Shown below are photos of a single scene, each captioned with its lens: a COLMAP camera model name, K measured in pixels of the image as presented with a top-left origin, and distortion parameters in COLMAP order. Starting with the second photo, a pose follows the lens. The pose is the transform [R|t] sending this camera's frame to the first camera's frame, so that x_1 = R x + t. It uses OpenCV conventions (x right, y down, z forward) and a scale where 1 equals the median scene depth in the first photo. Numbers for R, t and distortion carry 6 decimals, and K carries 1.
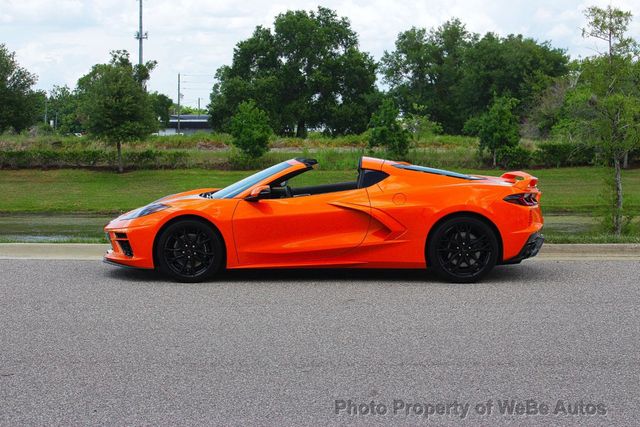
lens RADIAL K [[1654.5, 0, 320.0], [0, 1654.5, 213.5], [0, 0, 1]] dist [-0.320563, -0.719787]
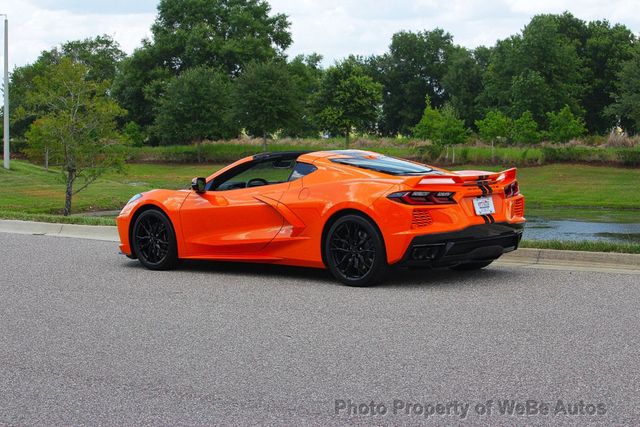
lens RADIAL K [[1654.5, 0, 320.0], [0, 1654.5, 213.5], [0, 0, 1]] dist [-0.320563, -0.719787]
pose [[0.768698, 0.029749, -0.638920, 0.117347], [-0.029166, 0.999509, 0.011449, -0.001532], [0.638947, 0.009834, 0.769188, 0.047451]]
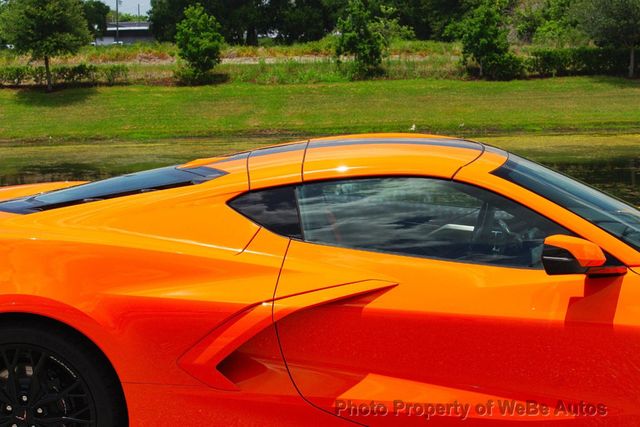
lens RADIAL K [[1700.2, 0, 320.0], [0, 1700.2, 213.5], [0, 0, 1]] dist [-0.376893, 0.084321]
pose [[0.999335, -0.018461, 0.031444, -0.007953], [0.016701, 0.998326, 0.055367, -0.007236], [-0.032413, -0.054805, 0.997971, 0.108764]]
